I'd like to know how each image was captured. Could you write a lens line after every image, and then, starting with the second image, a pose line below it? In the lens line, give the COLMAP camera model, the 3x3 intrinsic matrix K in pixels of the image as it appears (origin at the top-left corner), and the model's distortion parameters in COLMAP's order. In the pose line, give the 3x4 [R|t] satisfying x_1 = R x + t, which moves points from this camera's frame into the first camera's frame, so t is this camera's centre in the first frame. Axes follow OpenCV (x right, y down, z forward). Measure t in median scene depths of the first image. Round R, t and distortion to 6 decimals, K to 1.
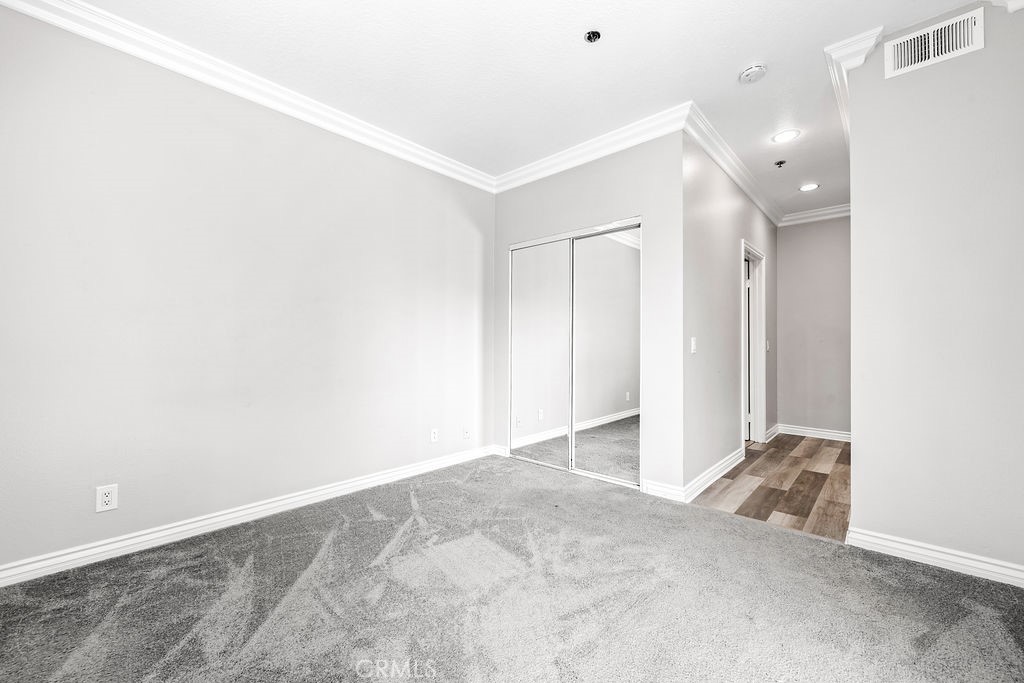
lens RADIAL K [[415.5, 0, 507.3], [0, 415.5, 339.2], [0, 0, 1]] dist [-0.000034, -0.002364]
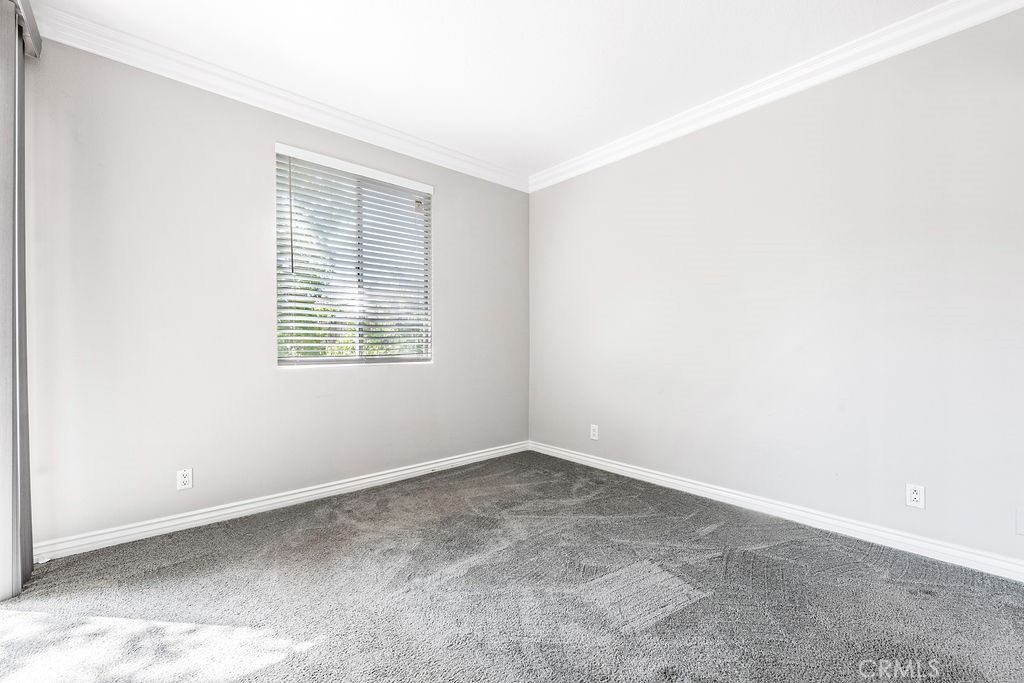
lens RADIAL K [[415.5, 0, 514.7], [0, 415.5, 343.2], [0, 0, 1]] dist [-0.000034, -0.002364]
pose [[-0.087760, -0.000606, -0.996141, 0.727858], [0.014725, 0.999890, -0.001906, 0.004122], [0.996033, -0.014835, -0.087741, 0.738465]]
